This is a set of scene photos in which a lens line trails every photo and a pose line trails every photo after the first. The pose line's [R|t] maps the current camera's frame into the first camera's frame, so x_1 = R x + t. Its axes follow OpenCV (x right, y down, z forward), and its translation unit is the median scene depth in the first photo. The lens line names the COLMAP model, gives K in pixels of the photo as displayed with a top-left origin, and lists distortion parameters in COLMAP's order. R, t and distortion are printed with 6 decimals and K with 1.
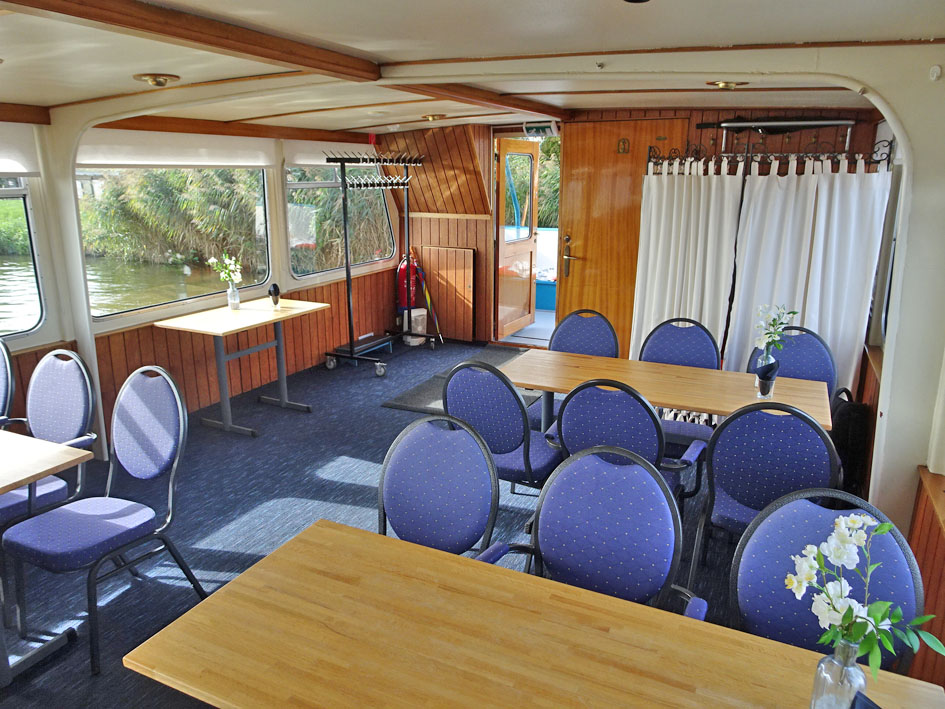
lens RADIAL K [[678.1, 0, 463.1], [0, 678.1, 344.5], [0, 0, 1]] dist [0.012455, 0.007430]
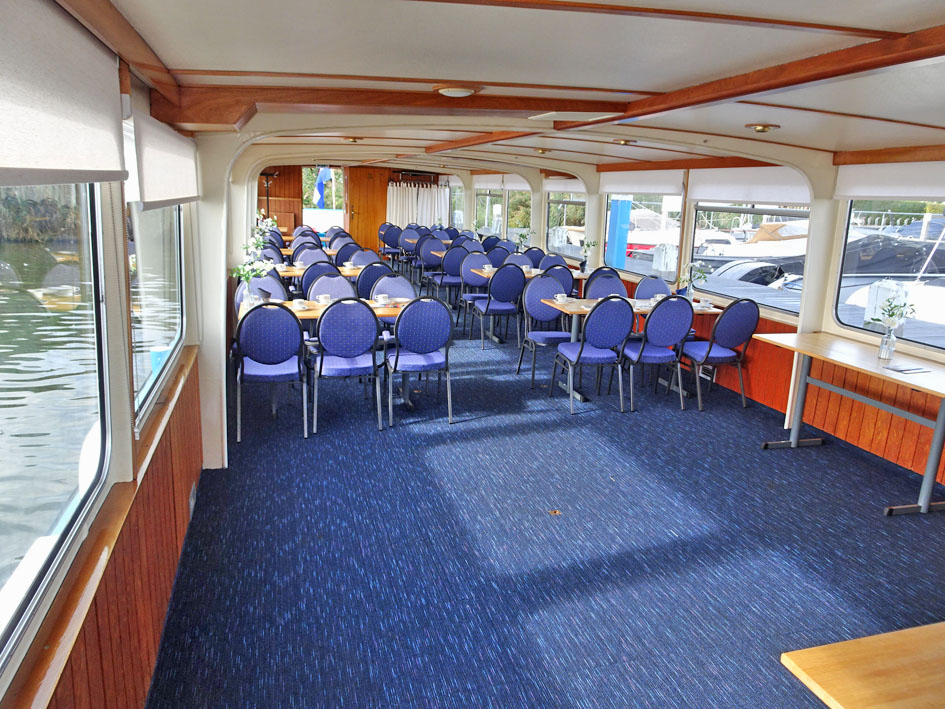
lens RADIAL K [[678.1, 0, 477.5], [0, 678.1, 353.3], [0, 0, 1]] dist [0.012455, 0.007430]
pose [[0.740145, -0.124936, 0.660739, -1.204909], [0.122278, 0.991213, 0.050450, 0.320514], [-0.661236, 0.043454, 0.748918, -1.247689]]
